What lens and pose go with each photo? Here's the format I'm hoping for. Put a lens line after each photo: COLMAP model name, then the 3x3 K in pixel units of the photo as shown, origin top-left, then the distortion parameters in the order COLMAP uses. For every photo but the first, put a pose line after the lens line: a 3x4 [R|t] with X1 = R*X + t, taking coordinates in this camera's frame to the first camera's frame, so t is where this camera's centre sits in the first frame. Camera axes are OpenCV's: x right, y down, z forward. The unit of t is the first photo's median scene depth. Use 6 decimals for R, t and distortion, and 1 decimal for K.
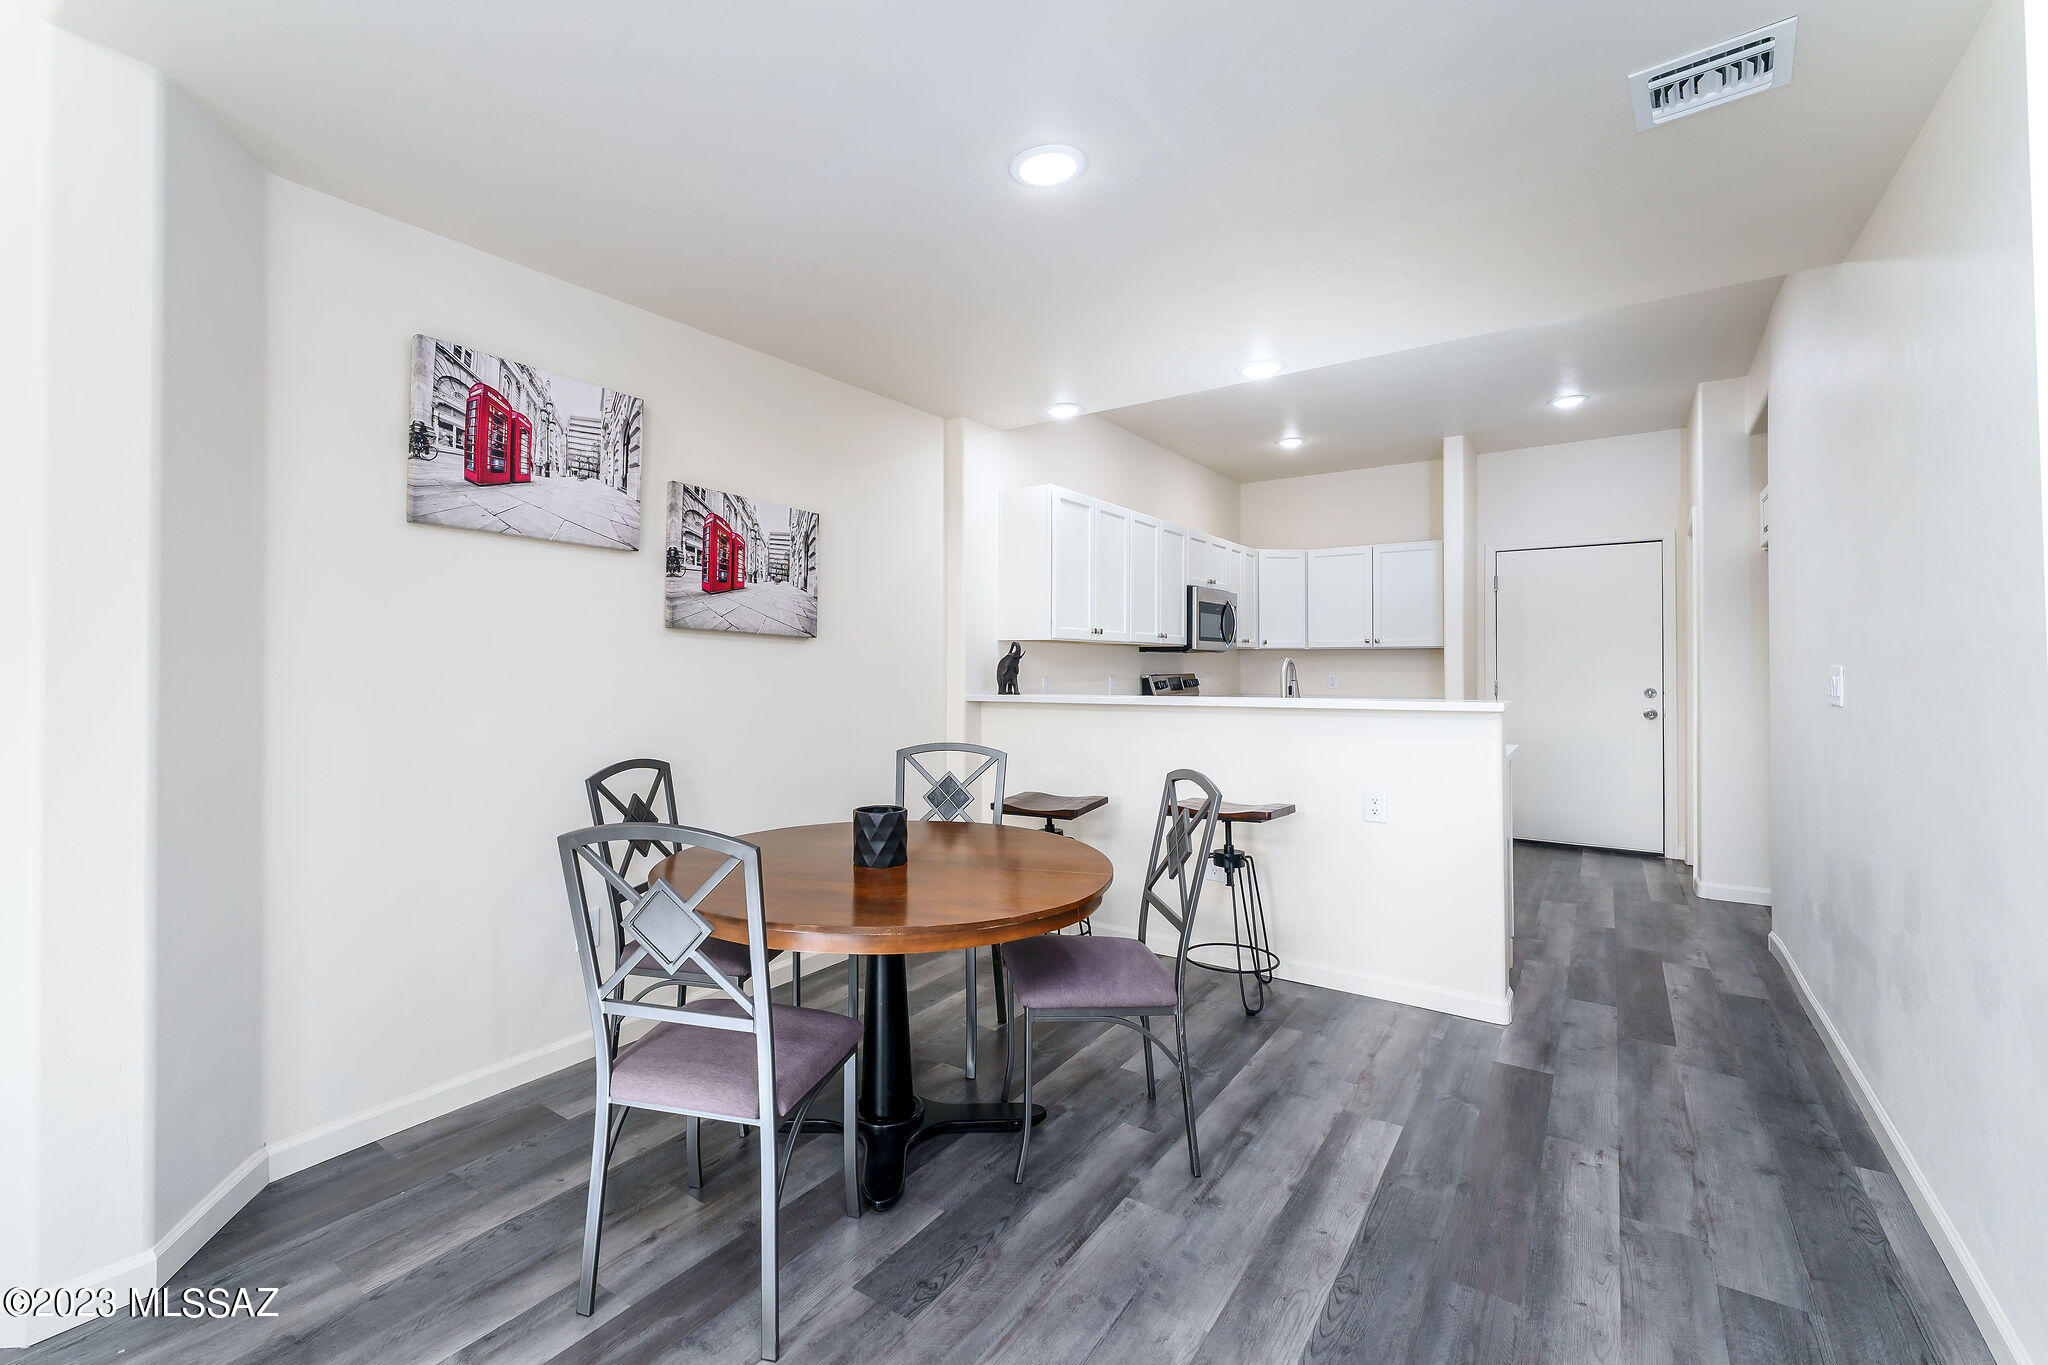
lens RADIAL K [[874.6, 0, 964.6], [0, 874.6, 656.3], [0, 0, 1]] dist [0.001632, 0.000219]
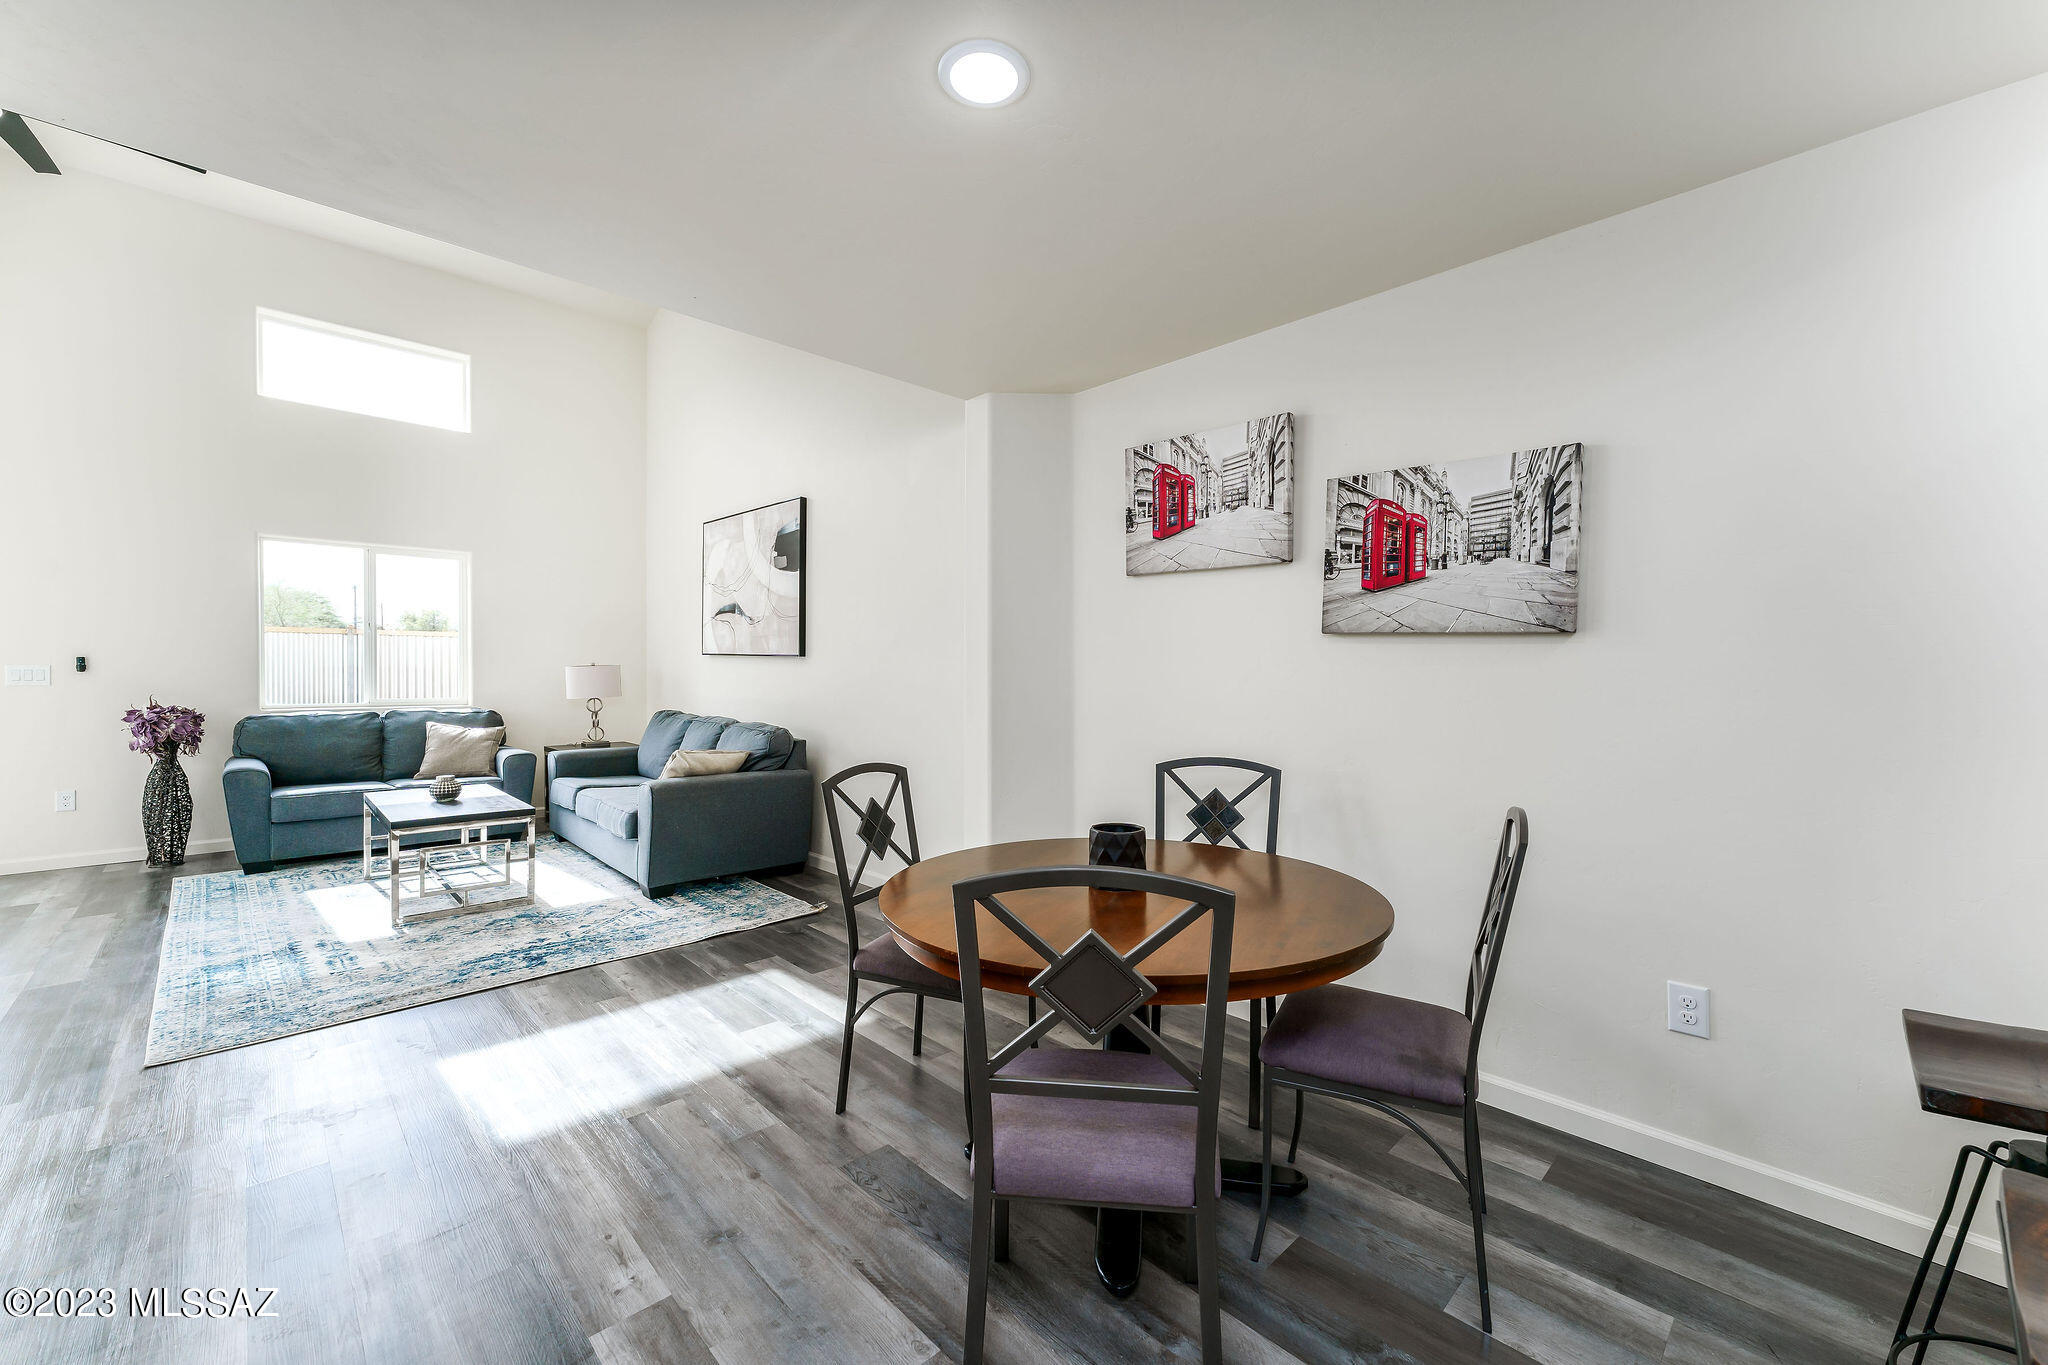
lens RADIAL K [[820.4, 0, 1035.1], [0, 820.4, 676.0], [0, 0, 1]] dist [0.000076, -0.000132]
pose [[-0.159457, 0.006030, -0.987187, 0.519160], [0.006765, 0.999965, 0.005015, 0.005963], [0.987182, -0.005879, -0.159492, 0.713662]]
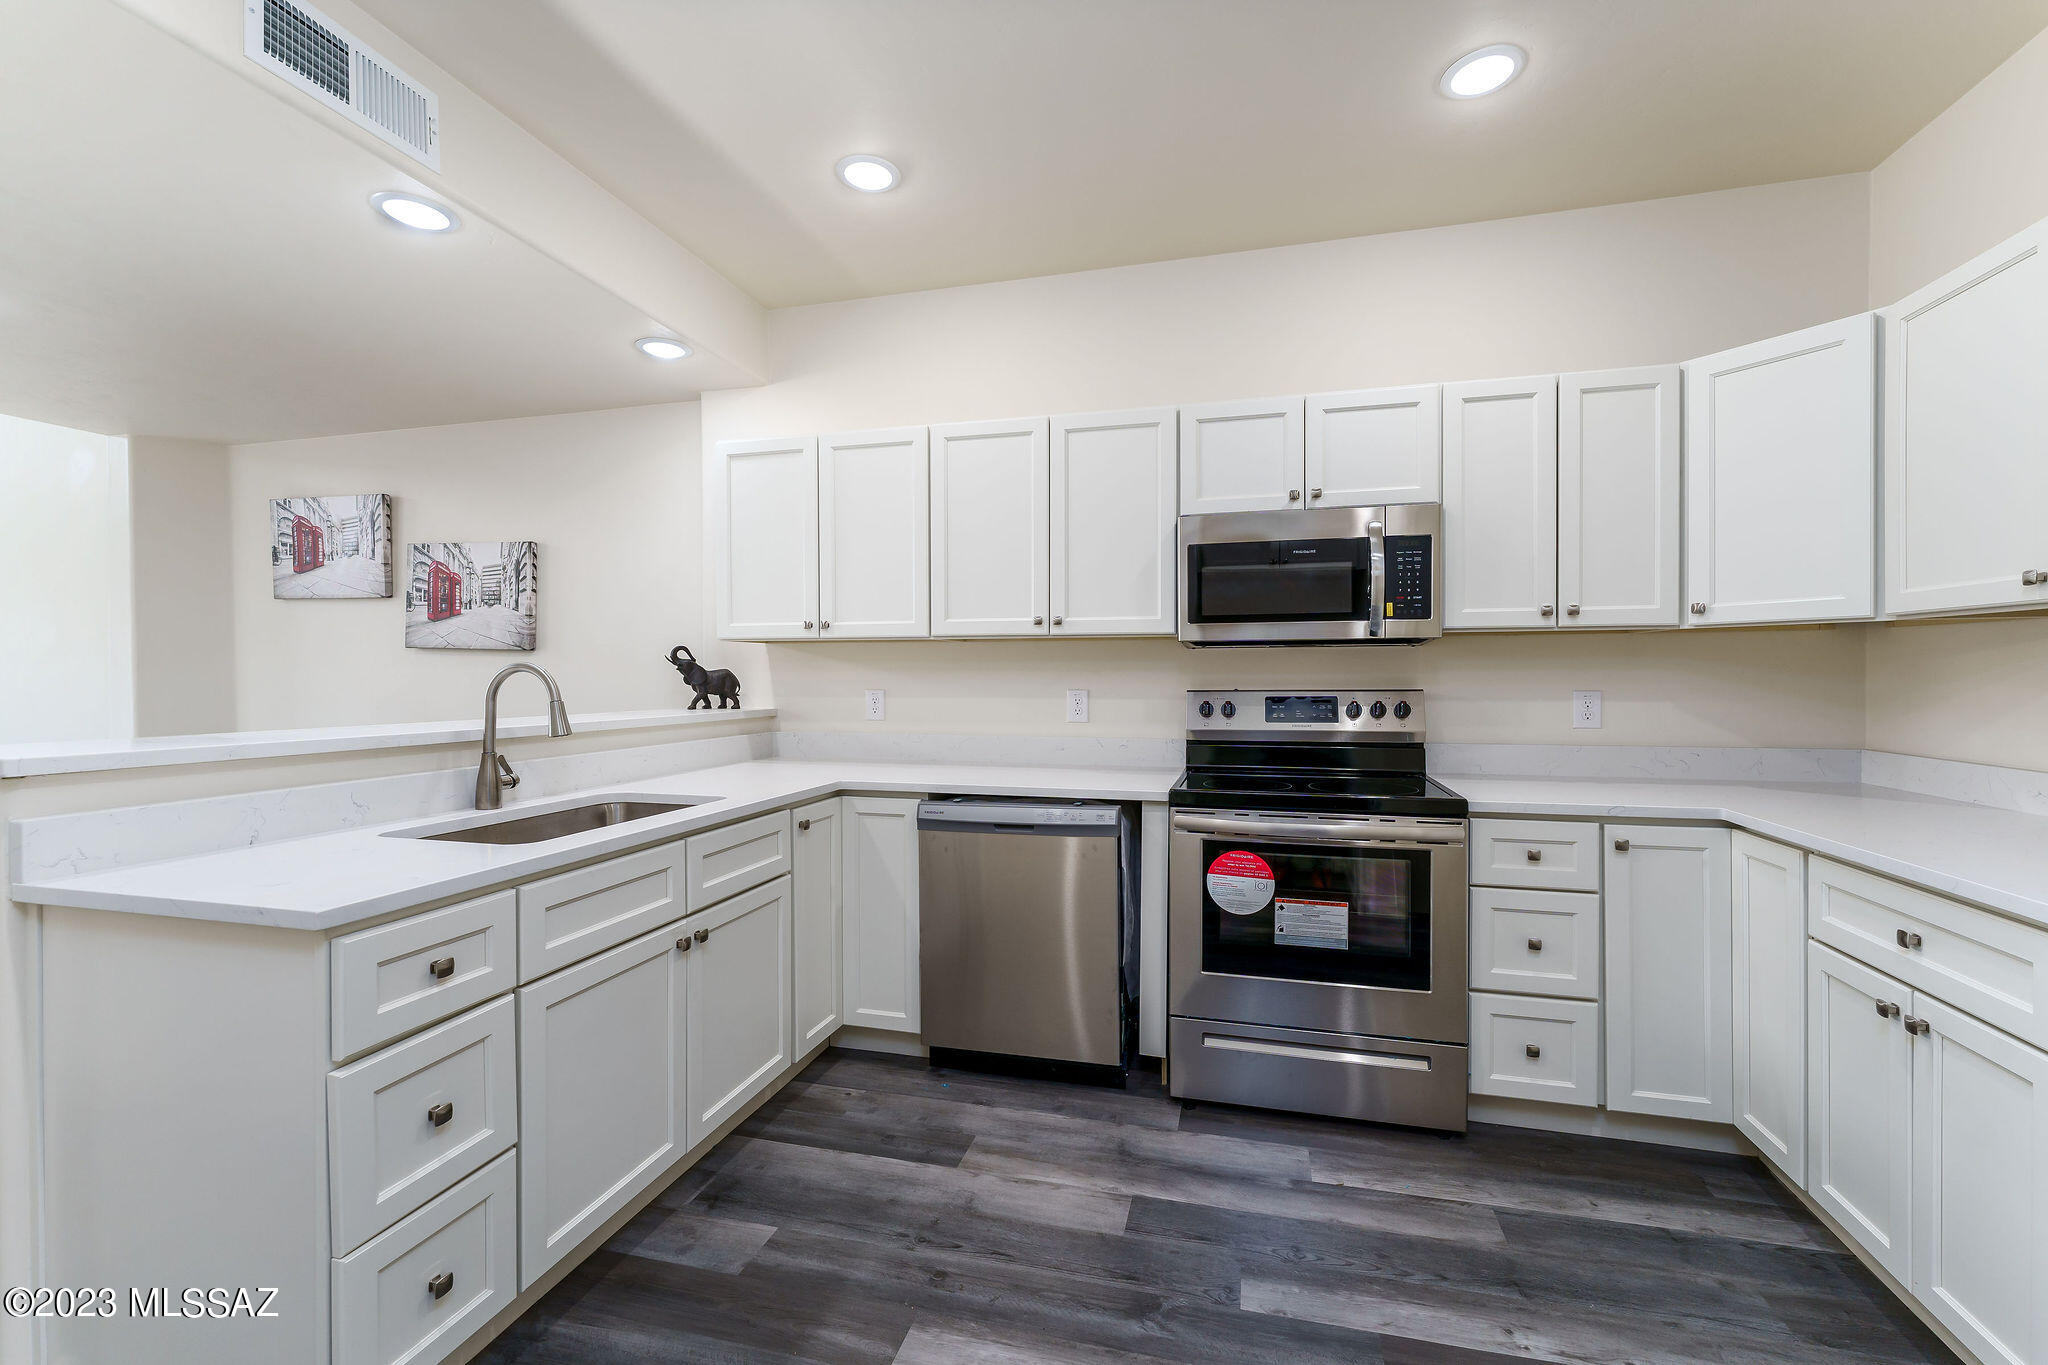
lens RADIAL K [[838.9, 0, 1070.1], [0, 838.9, 677.9], [0, 0, 1]] dist [0.001759, 0.000155]
pose [[0.391492, 0.004349, -0.920171, 1.147315], [0.012901, 0.999865, 0.010215, 0.013210], [0.920091, -0.015870, 0.391383, 1.249867]]
